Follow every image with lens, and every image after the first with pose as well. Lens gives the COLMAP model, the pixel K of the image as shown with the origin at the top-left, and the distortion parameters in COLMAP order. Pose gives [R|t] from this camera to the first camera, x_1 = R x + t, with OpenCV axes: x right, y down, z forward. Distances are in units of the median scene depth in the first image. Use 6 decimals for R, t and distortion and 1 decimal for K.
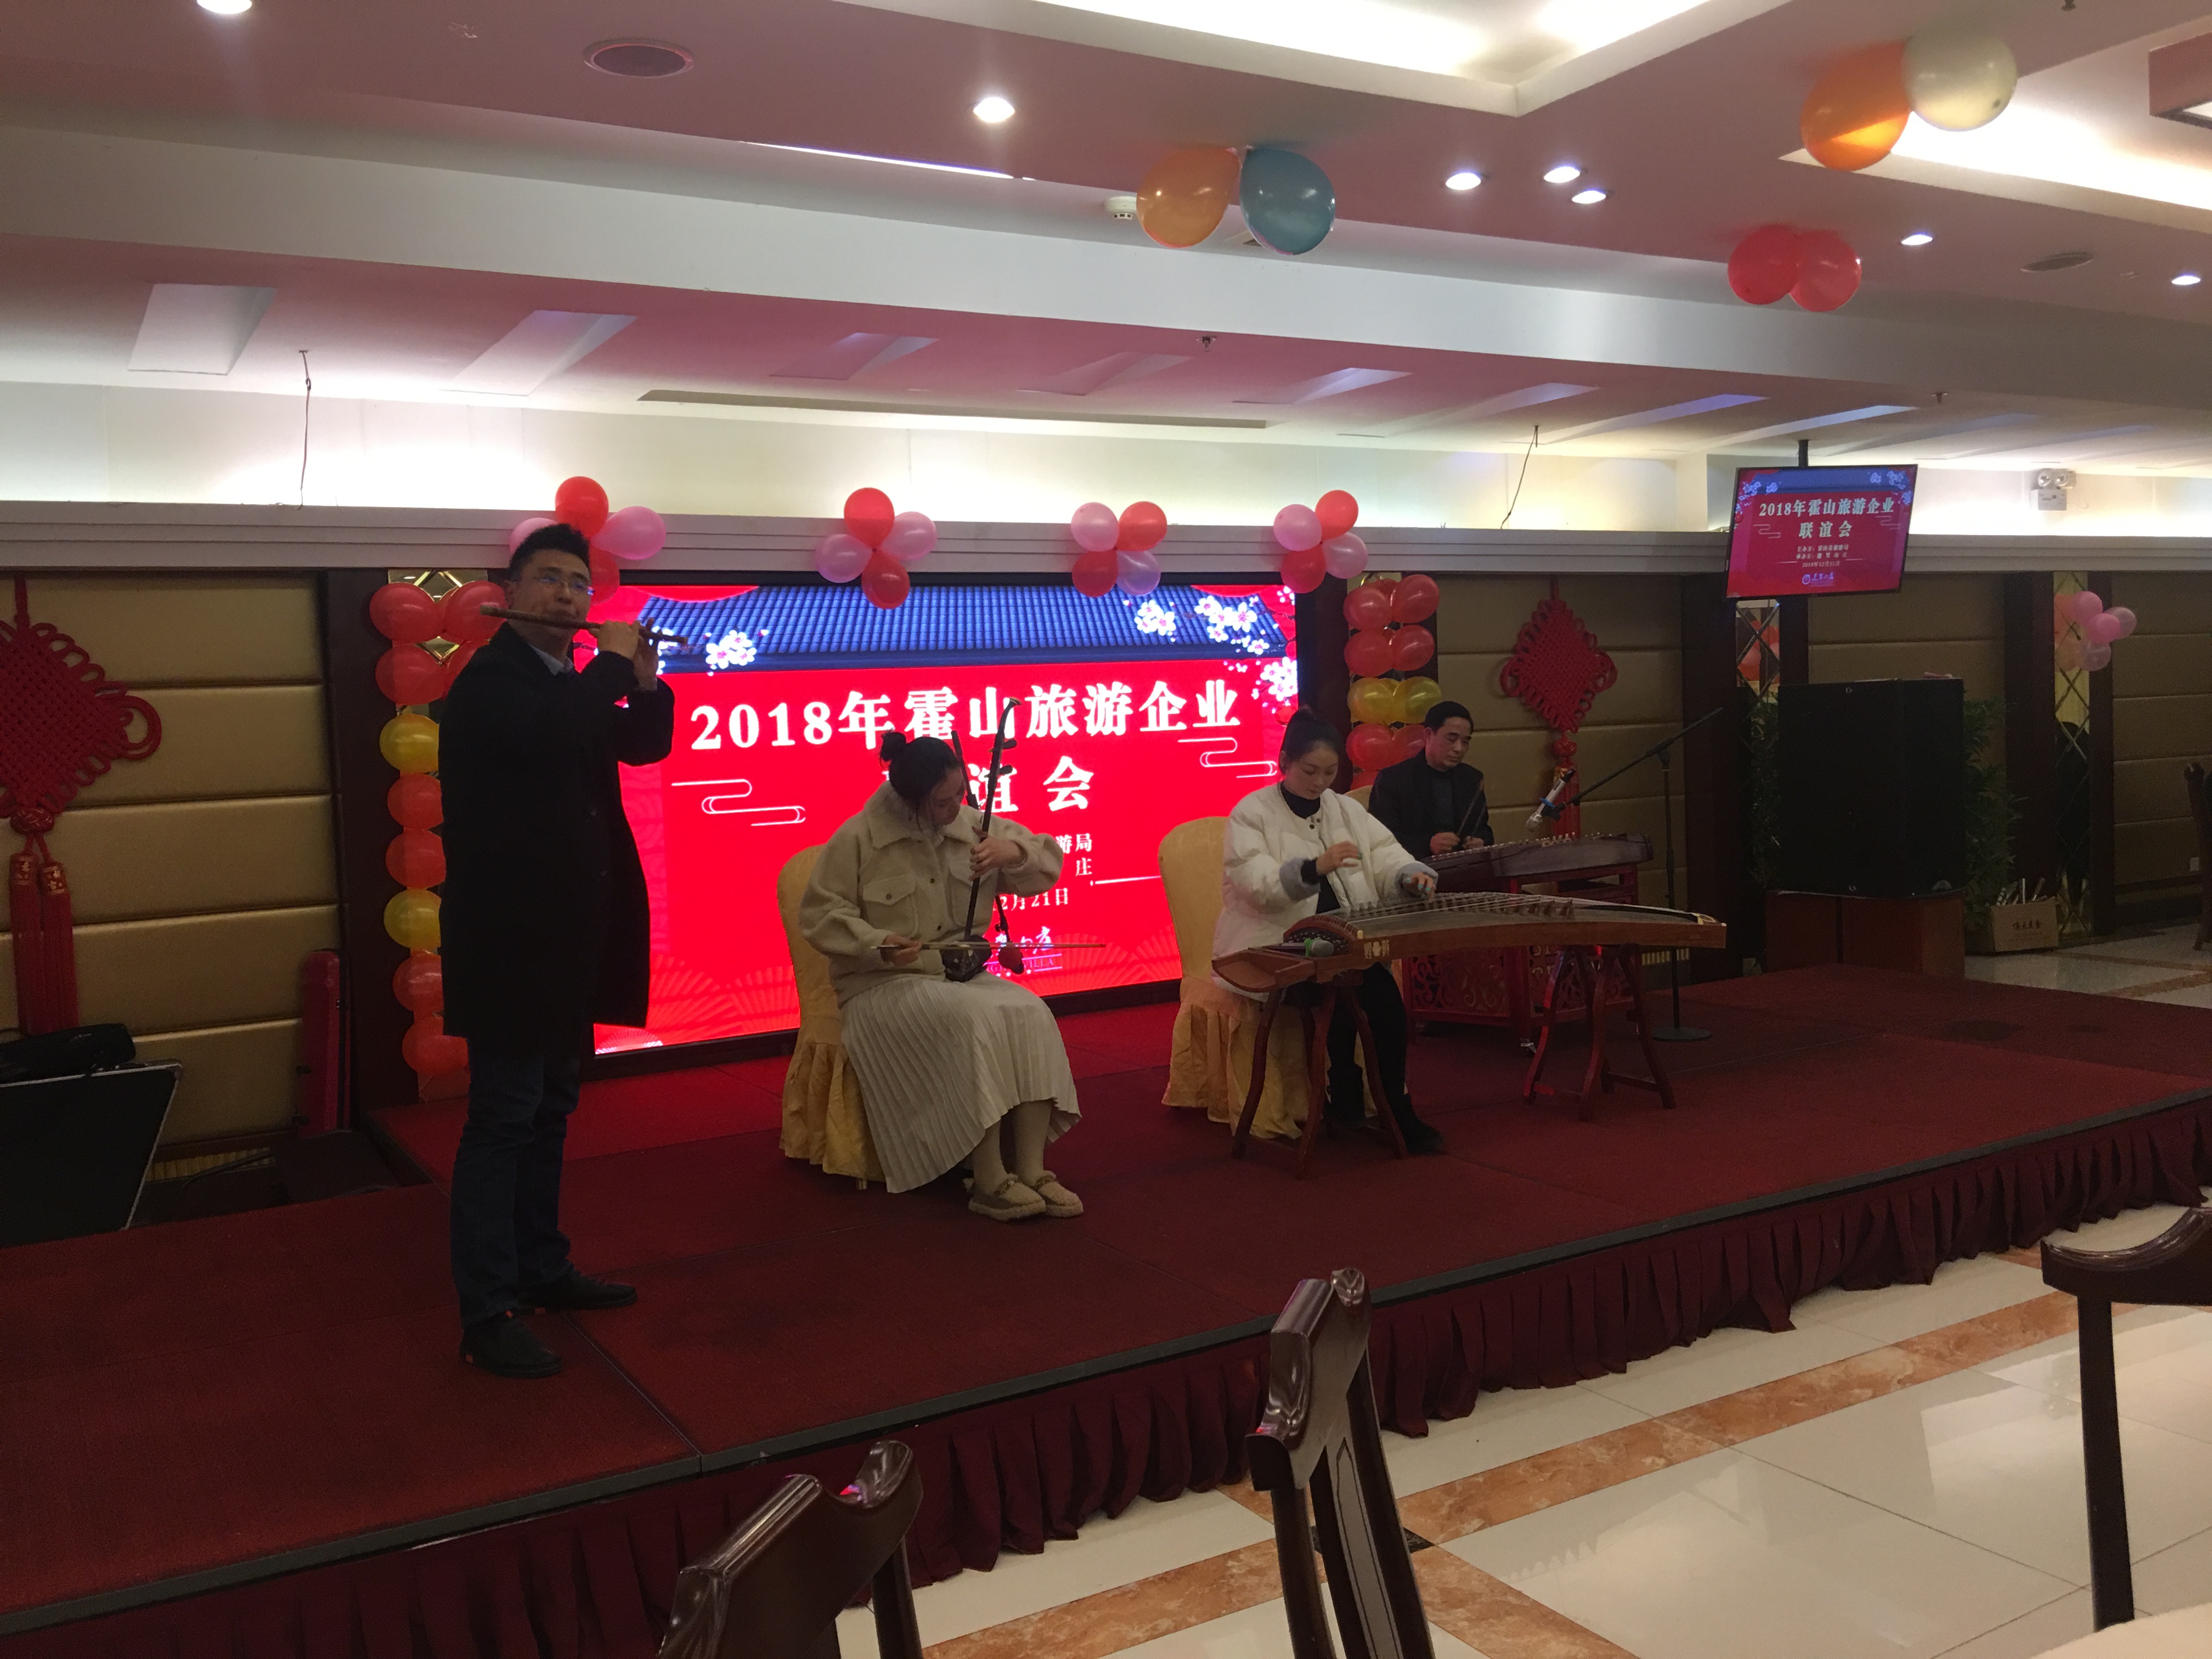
lens RADIAL K [[1860.4, 0, 1087.8], [0, 1860.4, 819.0], [0, 0, 1]] dist [0.068065, -0.115469]
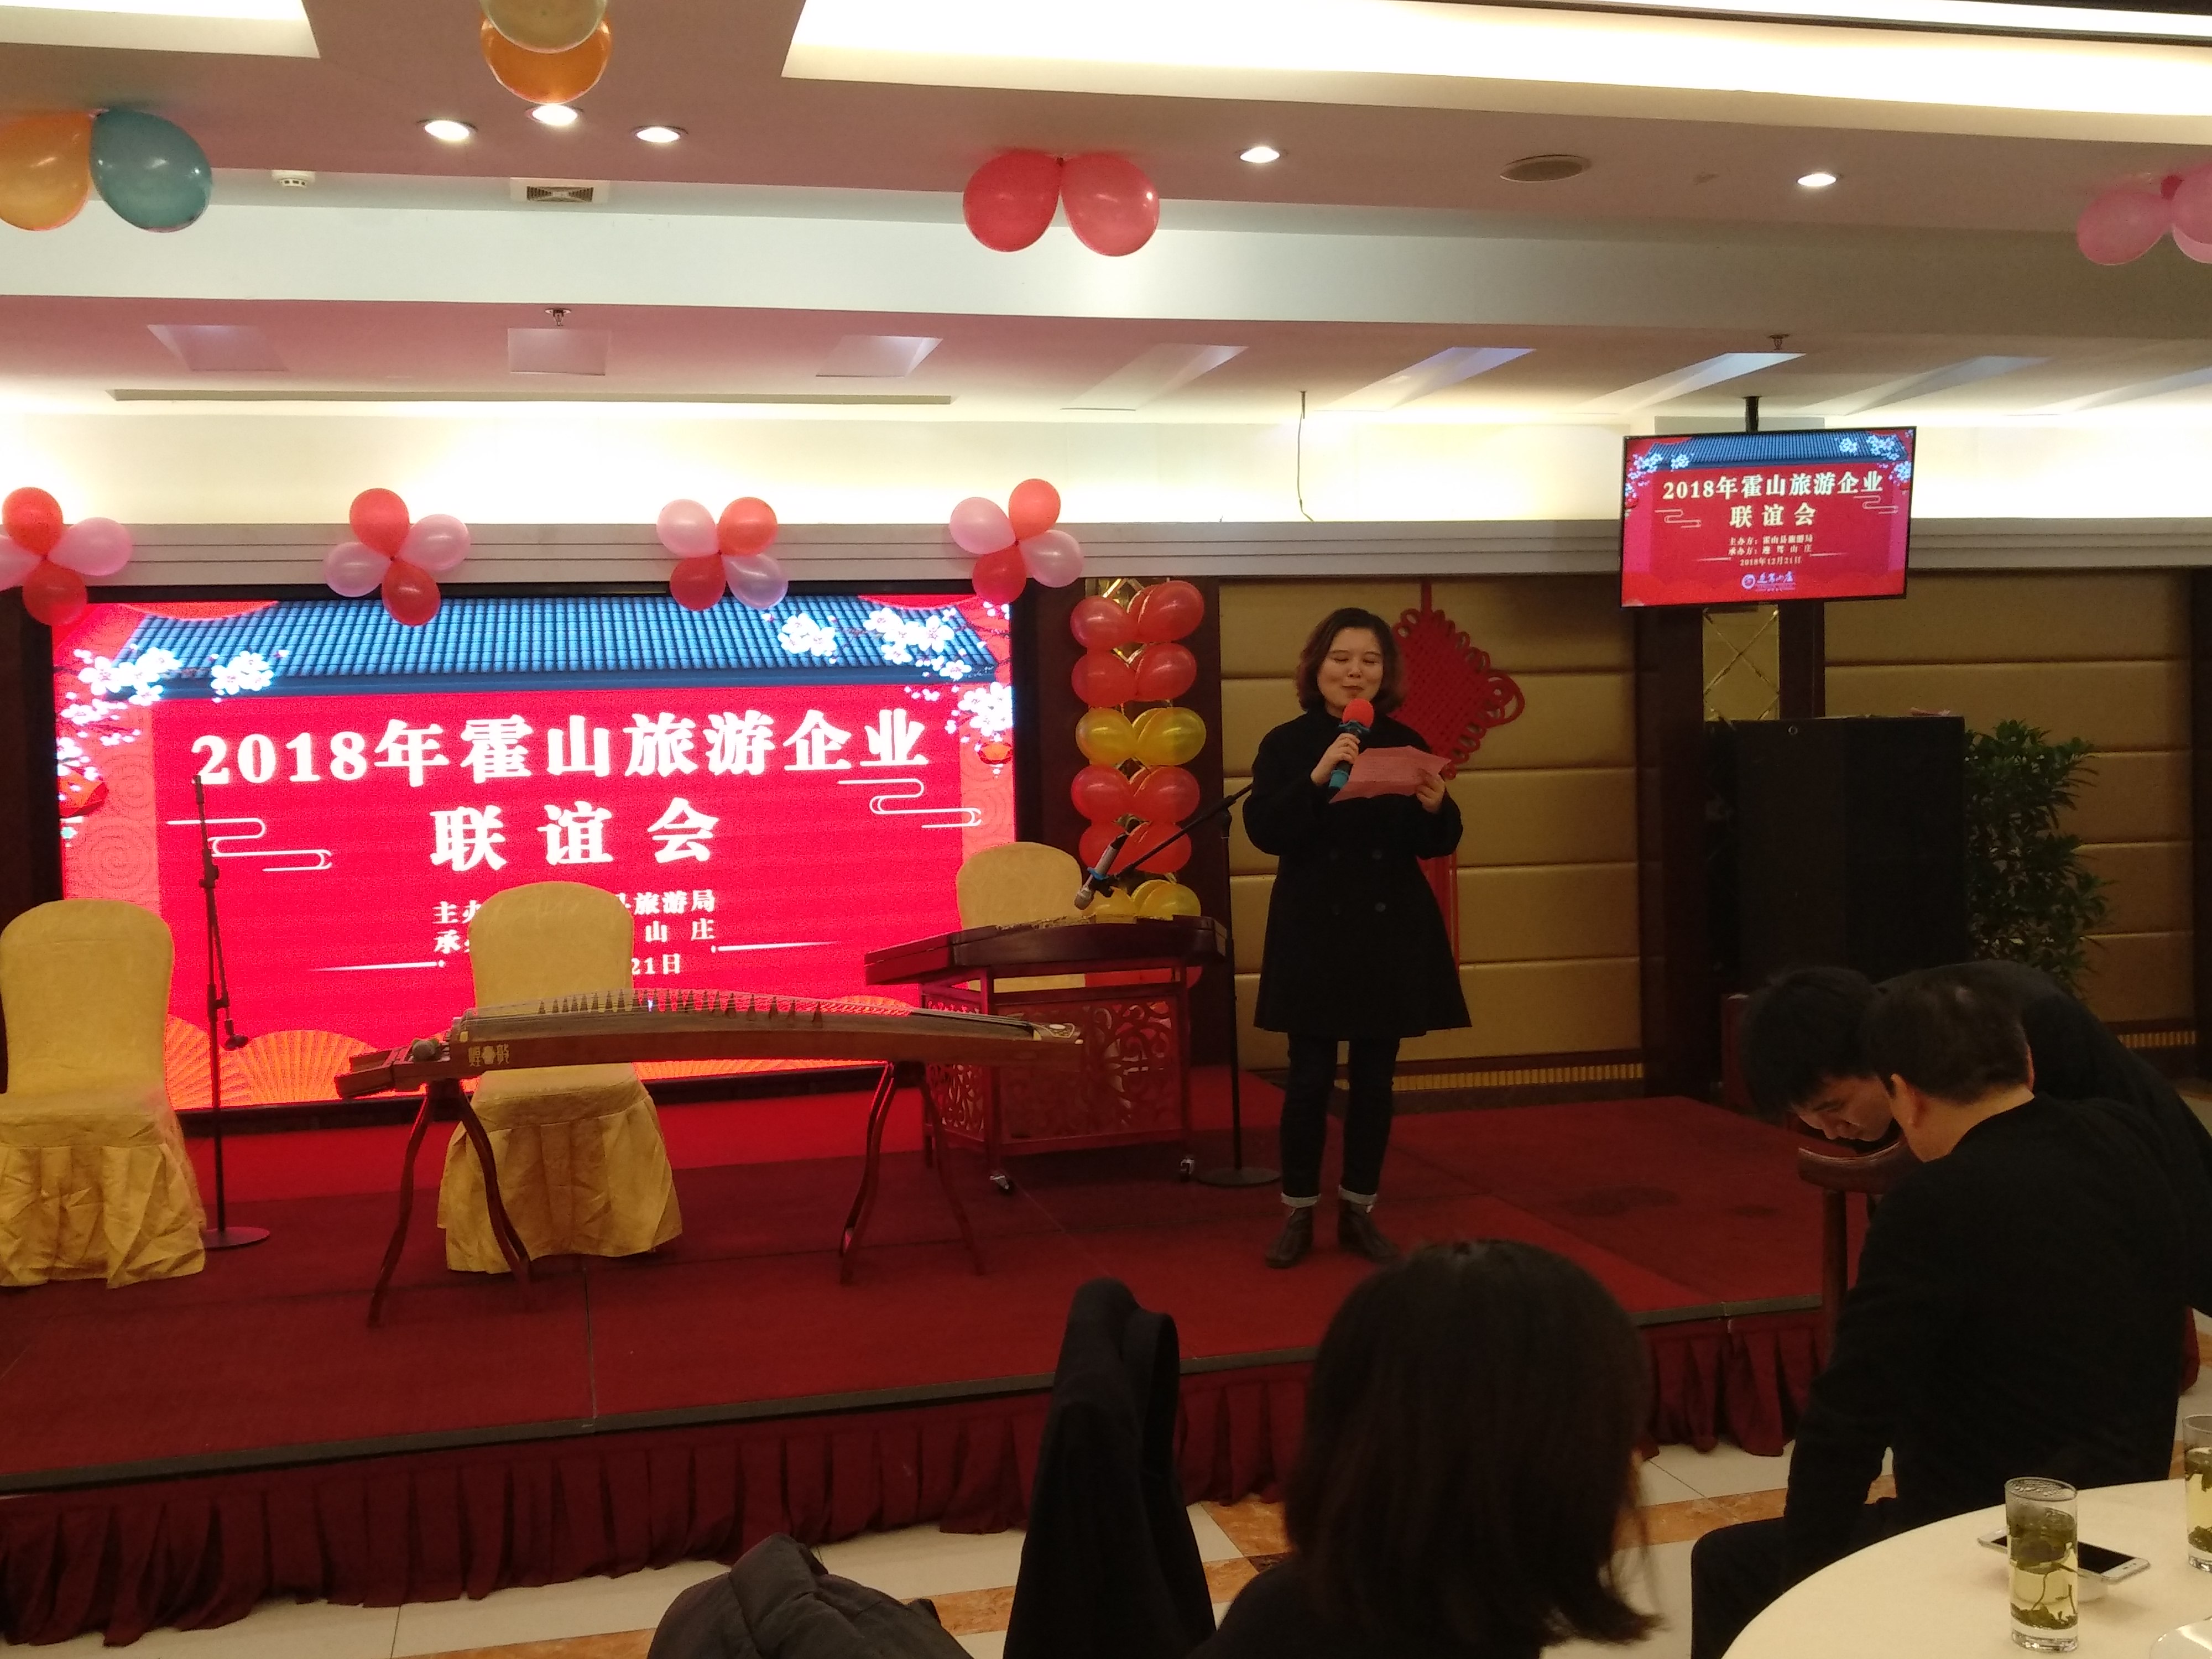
lens RADIAL K [[2043.6, 0, 1144.4], [0, 2043.6, 844.2], [0, 0, 1]] dist [0.016738, 0.000000]
pose [[0.957182, 0.027595, -0.288169, 0.458392], [-0.027612, 0.999611, 0.004006, -0.022403], [0.288168, 0.004122, 0.957571, 0.168539]]
